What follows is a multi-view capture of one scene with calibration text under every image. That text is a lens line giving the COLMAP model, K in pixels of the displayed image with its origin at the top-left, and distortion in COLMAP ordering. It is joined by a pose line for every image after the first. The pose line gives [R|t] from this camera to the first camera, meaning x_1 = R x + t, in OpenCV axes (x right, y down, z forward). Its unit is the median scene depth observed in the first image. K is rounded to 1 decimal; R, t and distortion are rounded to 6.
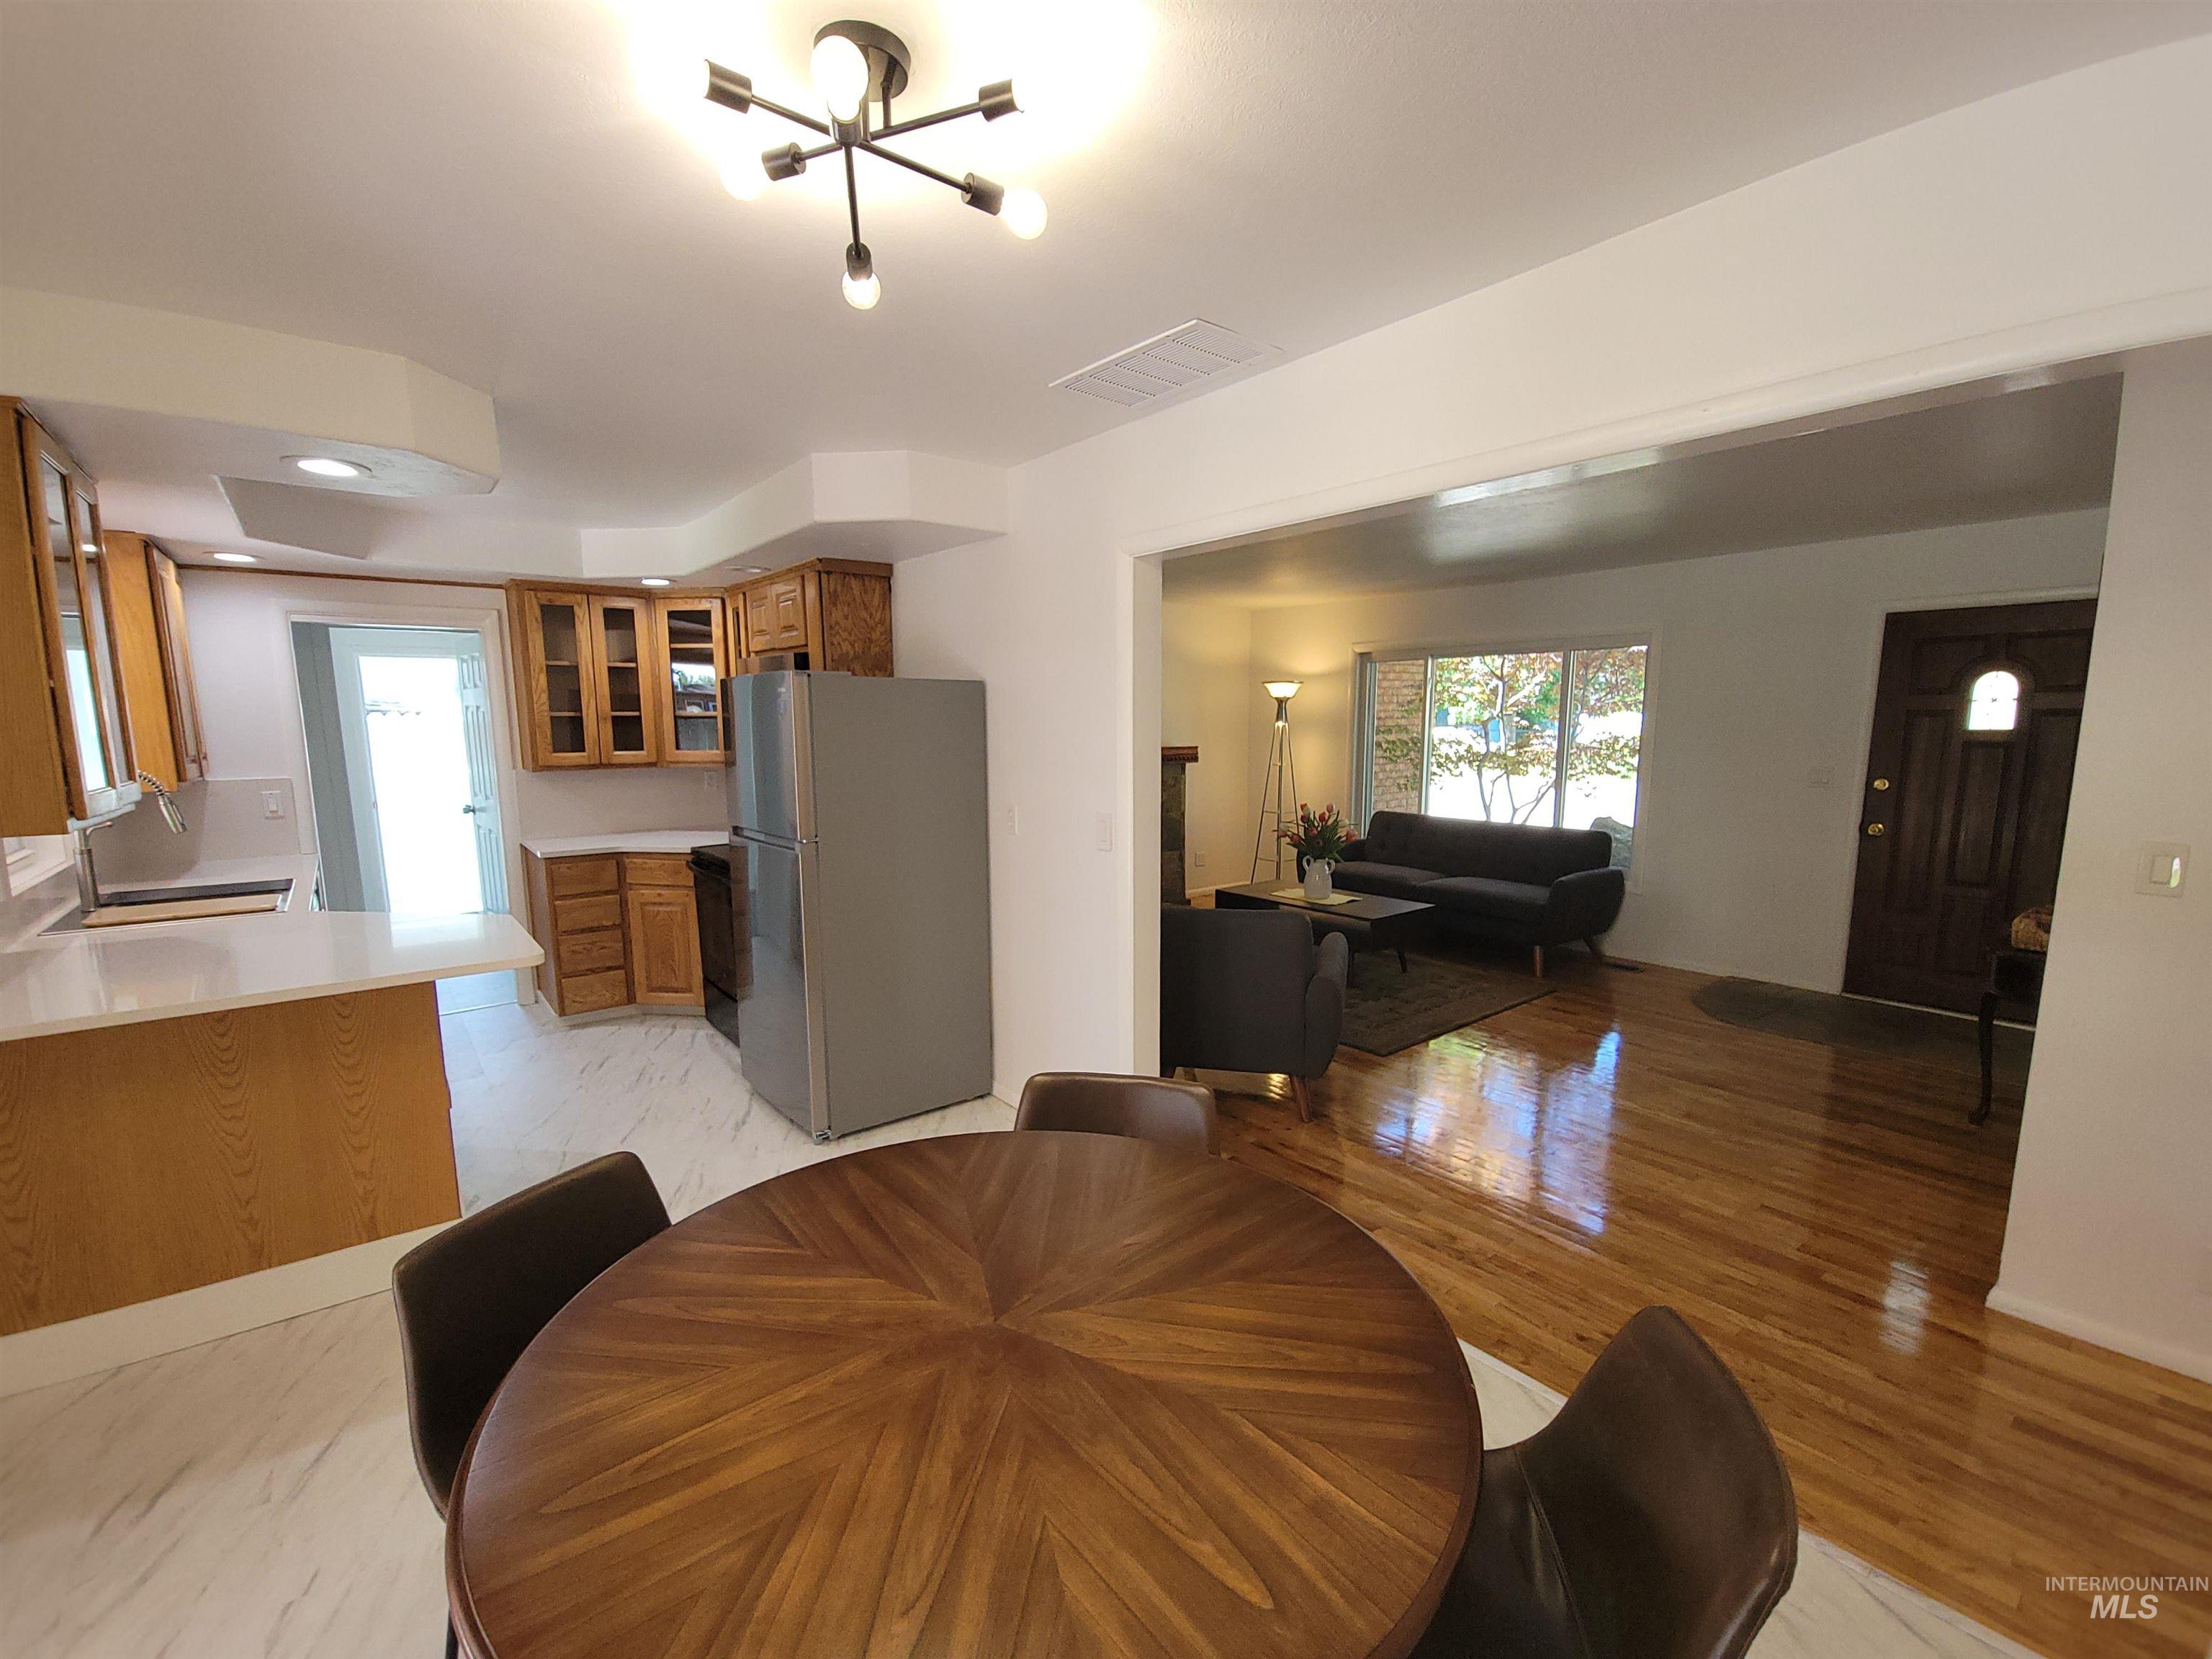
lens RADIAL K [[948.1, 0, 1107.9], [0, 948.1, 856.8], [0, 0, 1]] dist [-0.000061, -0.002964]
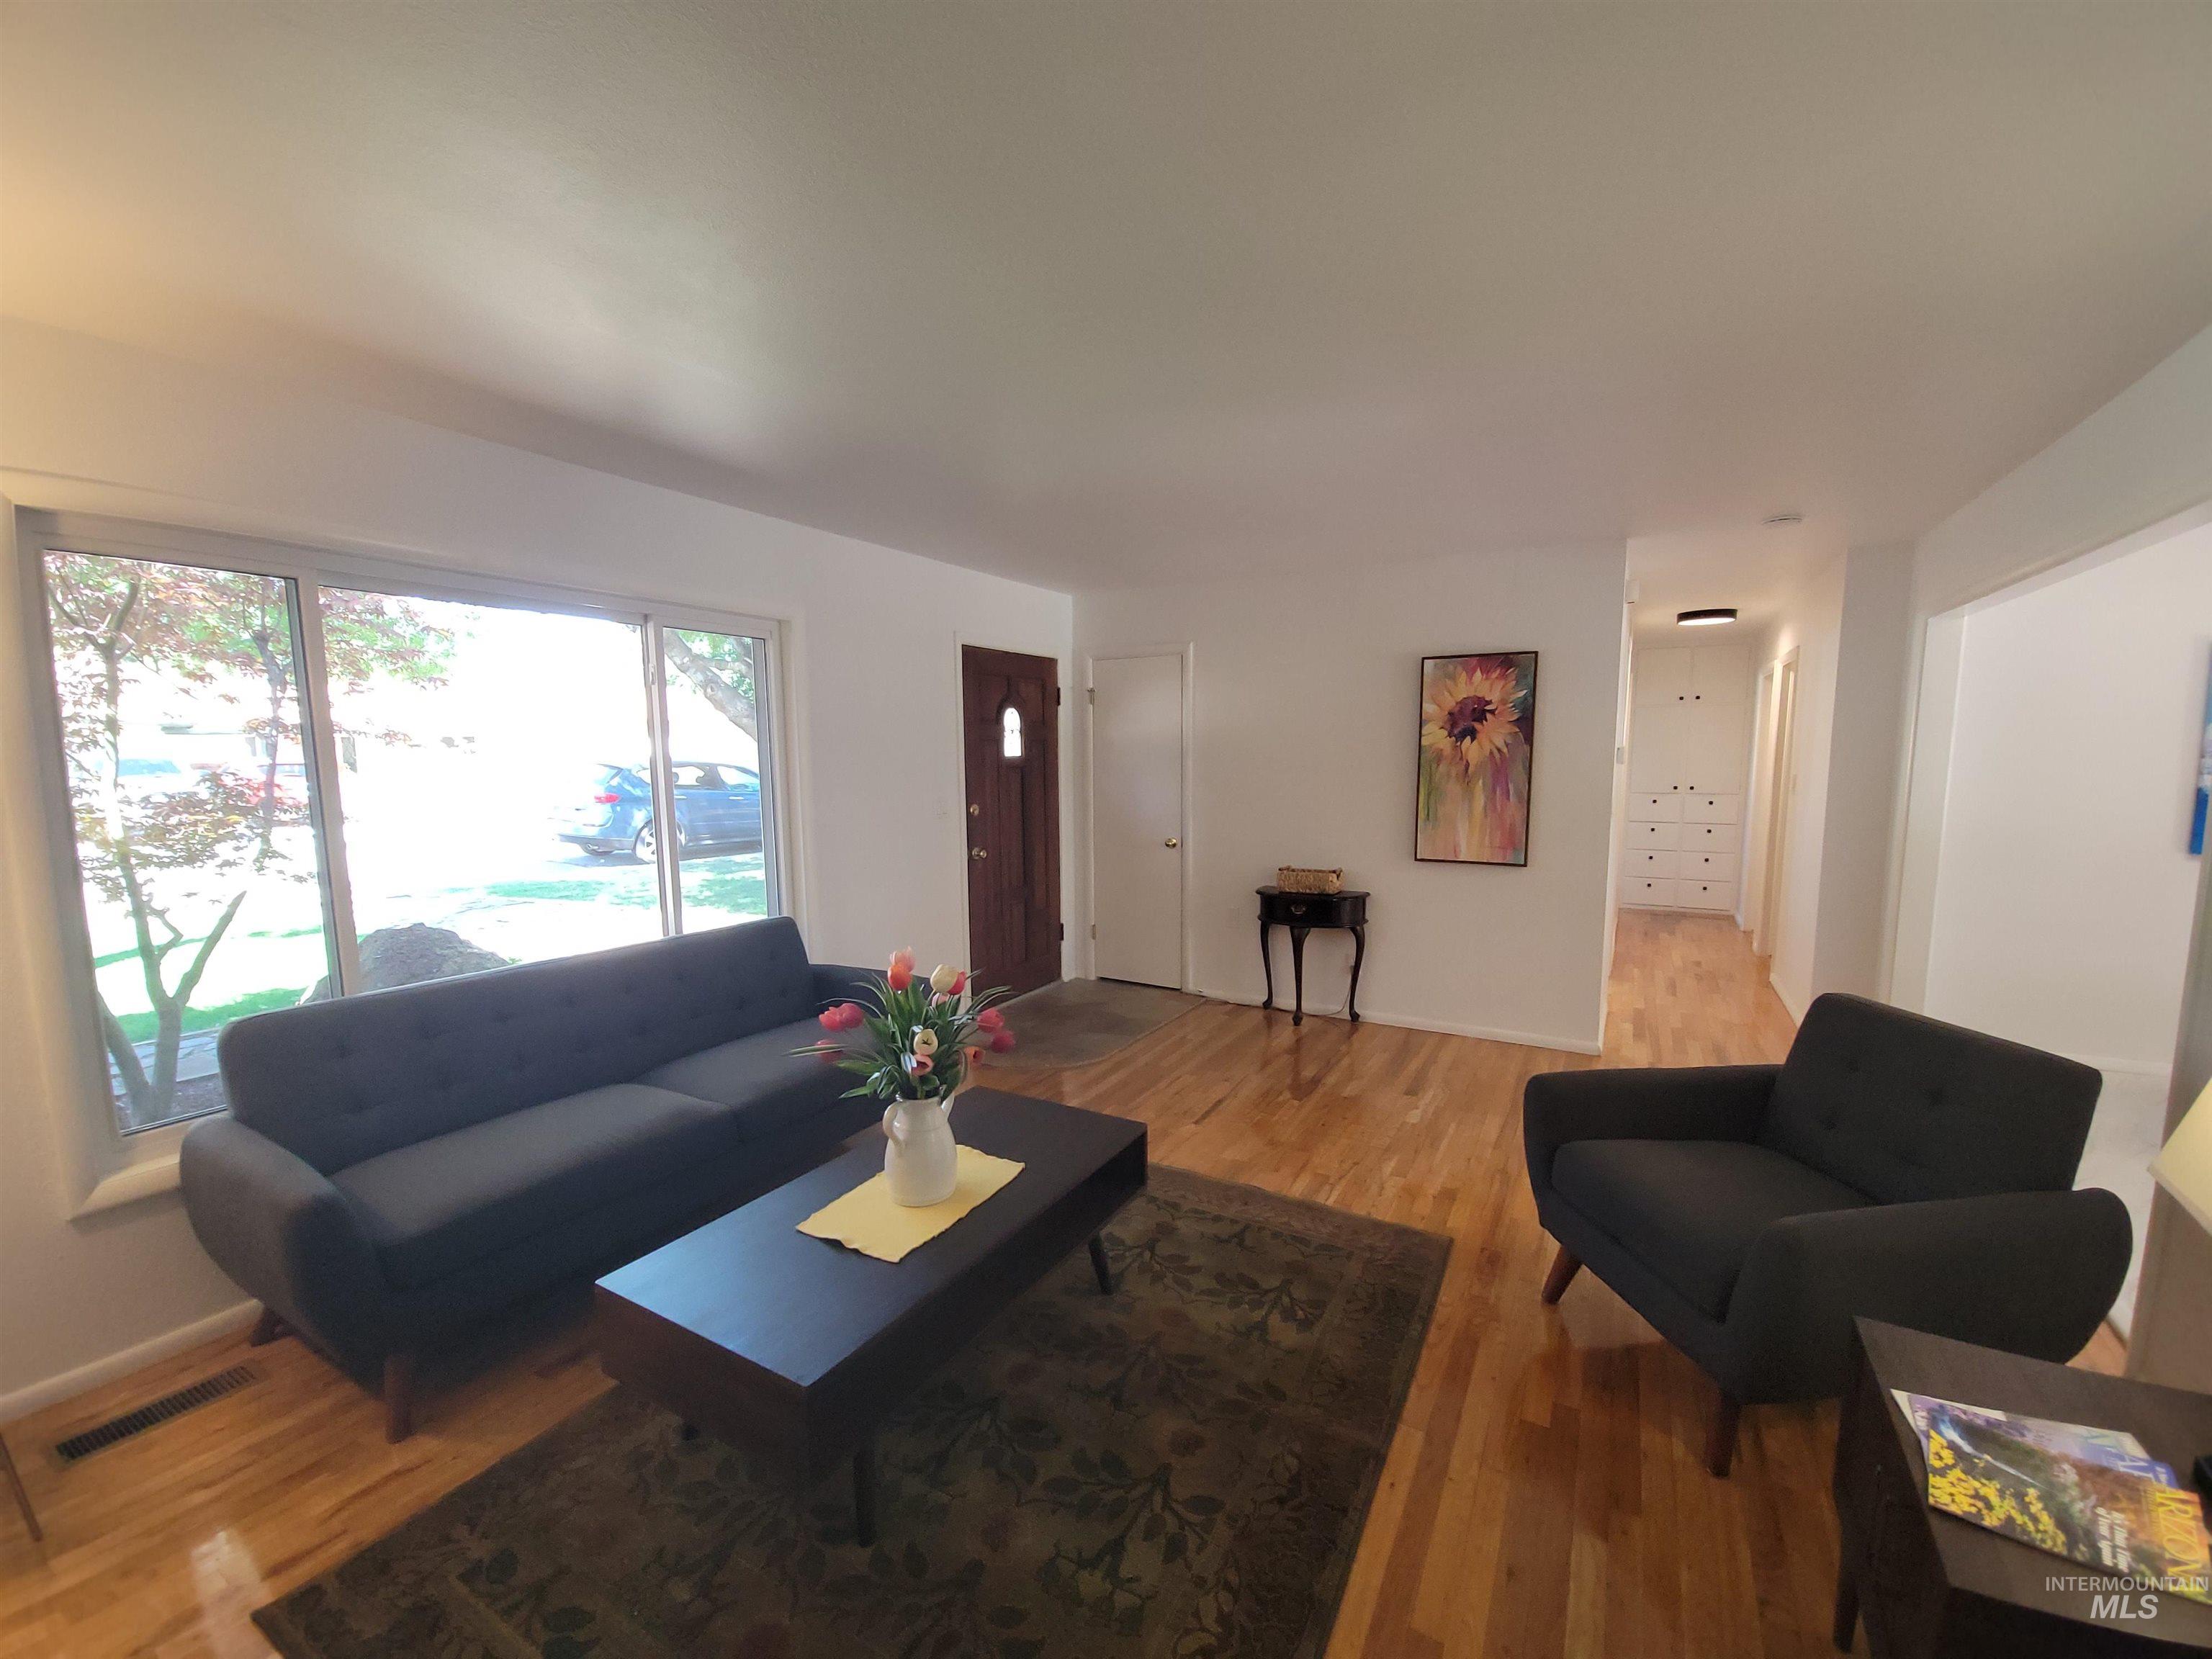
lens RADIAL K [[901.5, 0, 1099.2], [0, 901.5, 859.5], [0, 0, 1]] dist [-0.000855, -0.004394]
pose [[-0.357783, -0.102401, 0.928173, -0.134985], [0.144421, 0.975942, 0.163341, -0.142979], [-0.922569, 0.192488, -0.334386, 1.055529]]
